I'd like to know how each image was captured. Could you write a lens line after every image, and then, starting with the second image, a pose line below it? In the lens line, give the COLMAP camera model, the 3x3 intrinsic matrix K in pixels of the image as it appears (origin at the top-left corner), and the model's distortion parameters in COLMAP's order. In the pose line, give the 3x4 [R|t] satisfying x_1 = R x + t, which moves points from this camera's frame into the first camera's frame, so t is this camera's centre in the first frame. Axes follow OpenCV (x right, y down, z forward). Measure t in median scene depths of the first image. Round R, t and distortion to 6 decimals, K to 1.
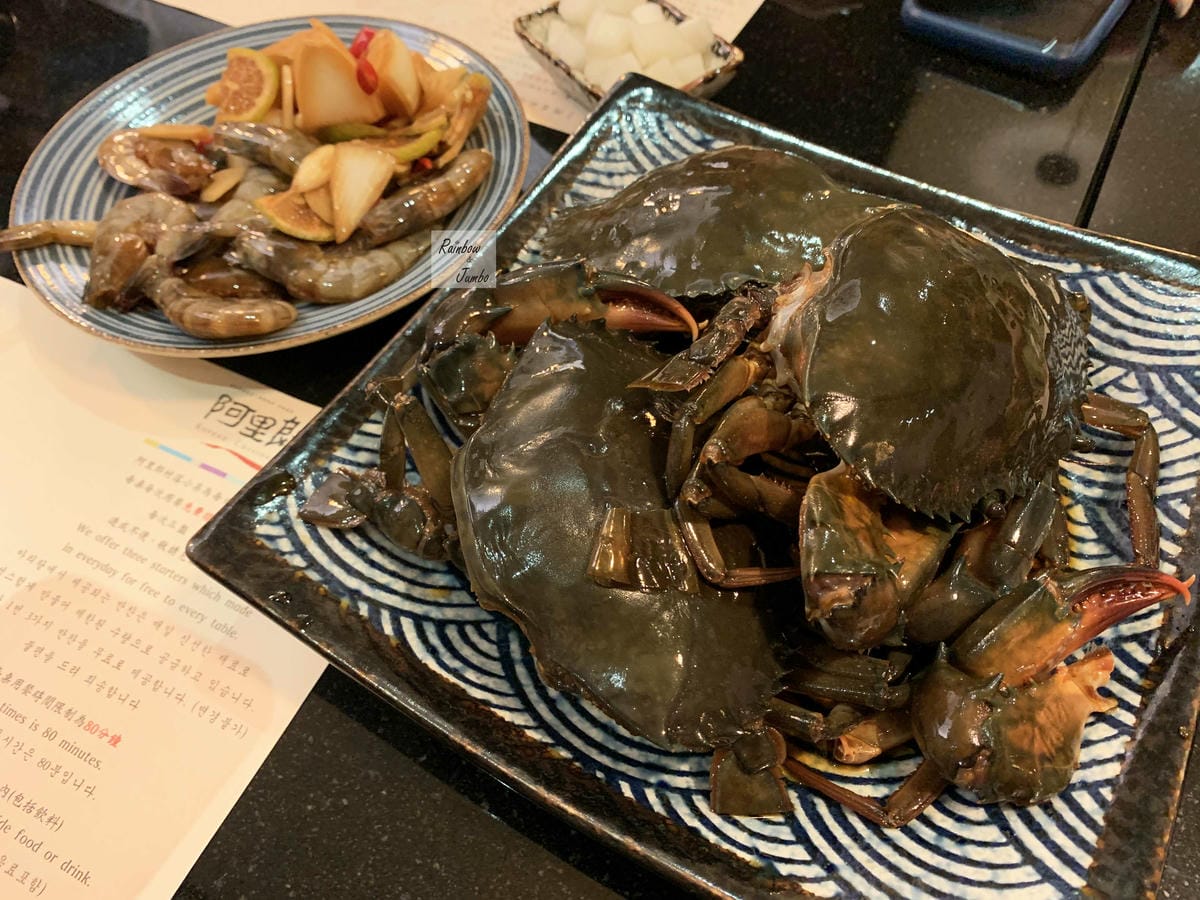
lens RADIAL K [[919.2, 0, 600.0], [0, 919.2, 450.0], [0, 0, 1]] dist [0.069098, -0.190058]
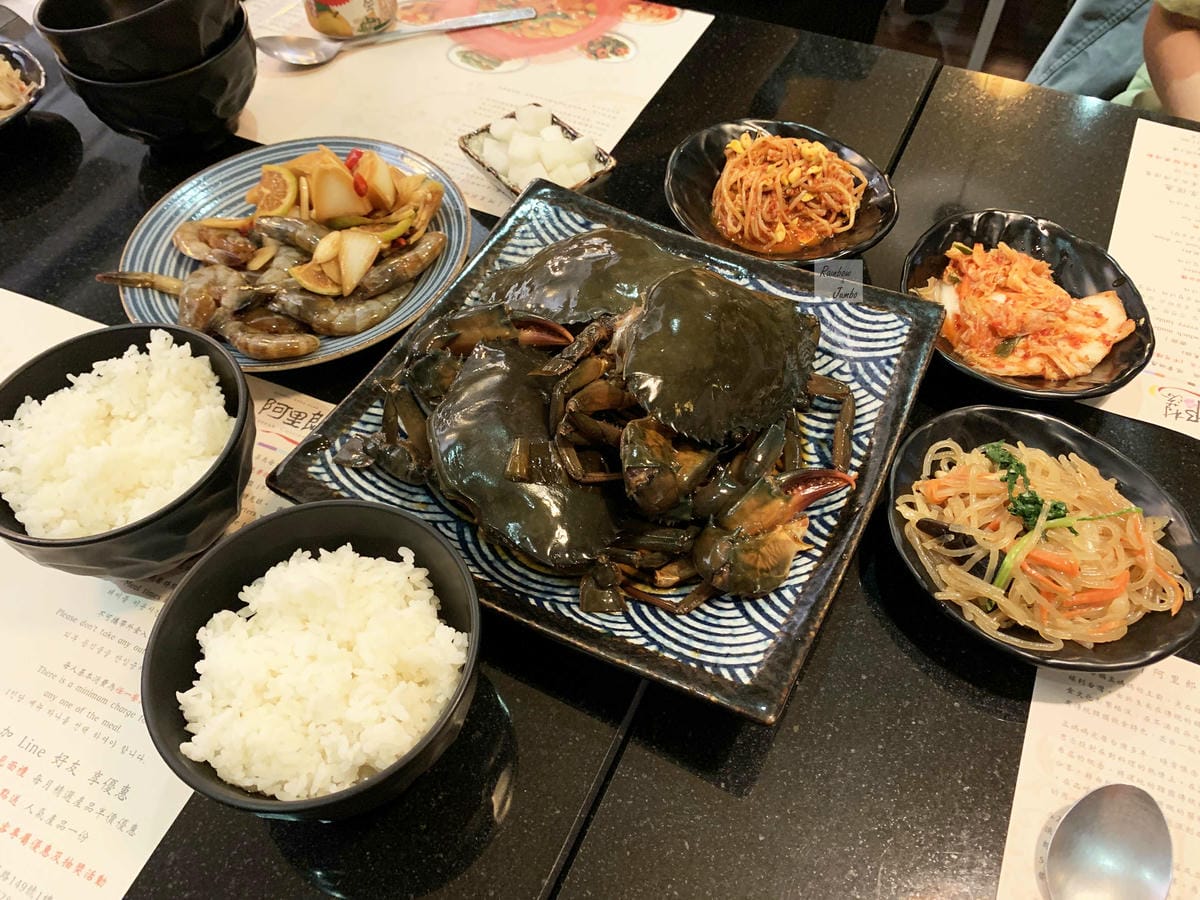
lens RADIAL K [[919.2, 0, 600.0], [0, 919.2, 450.0], [0, 0, 1]] dist [0.069098, -0.190058]
pose [[0.998658, -0.032159, 0.040592, 0.079456], [0.033984, 0.998404, -0.045113, 0.136461], [-0.039077, 0.046432, 0.998157, -0.638399]]
